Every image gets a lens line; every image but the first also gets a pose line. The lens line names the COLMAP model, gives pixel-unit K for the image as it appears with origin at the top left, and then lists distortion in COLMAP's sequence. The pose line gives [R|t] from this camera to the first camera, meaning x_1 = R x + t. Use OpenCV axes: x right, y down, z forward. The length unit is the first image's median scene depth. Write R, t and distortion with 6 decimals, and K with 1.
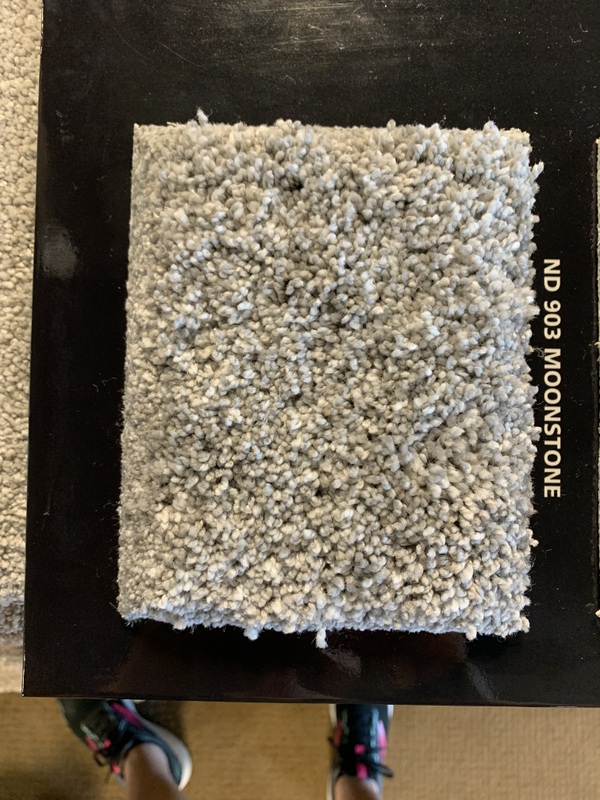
lens RADIAL K [[609.4, 0, 294.3], [0, 609.4, 396.1], [0, 0, 1]] dist [0.074995, -0.204964]
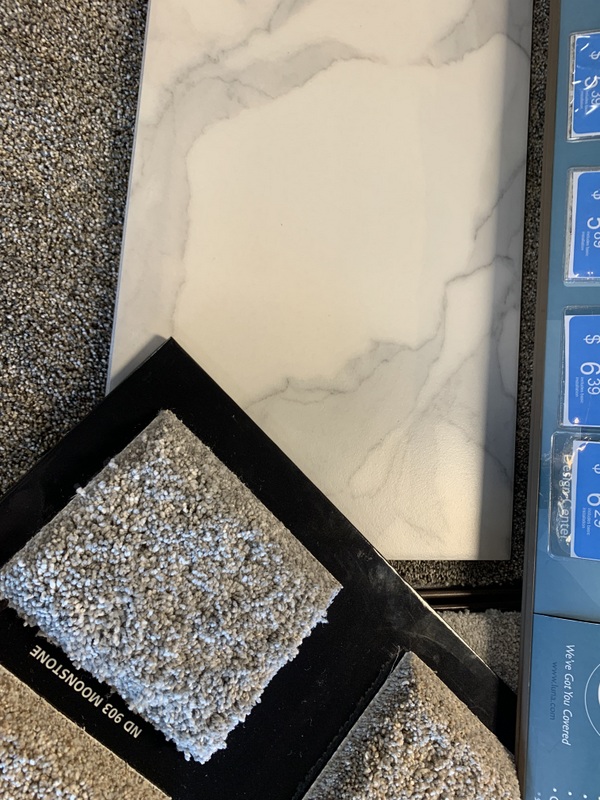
lens RADIAL K [[618.8, 0, 299.0], [0, 618.8, 390.9], [0, 0, 1]] dist [-0.016203, 0.009952]
pose [[-0.638441, 0.708196, -0.301416, -0.024485], [-0.678982, -0.702653, -0.212749, 0.562761], [-0.362459, 0.068828, 0.929455, -0.899965]]
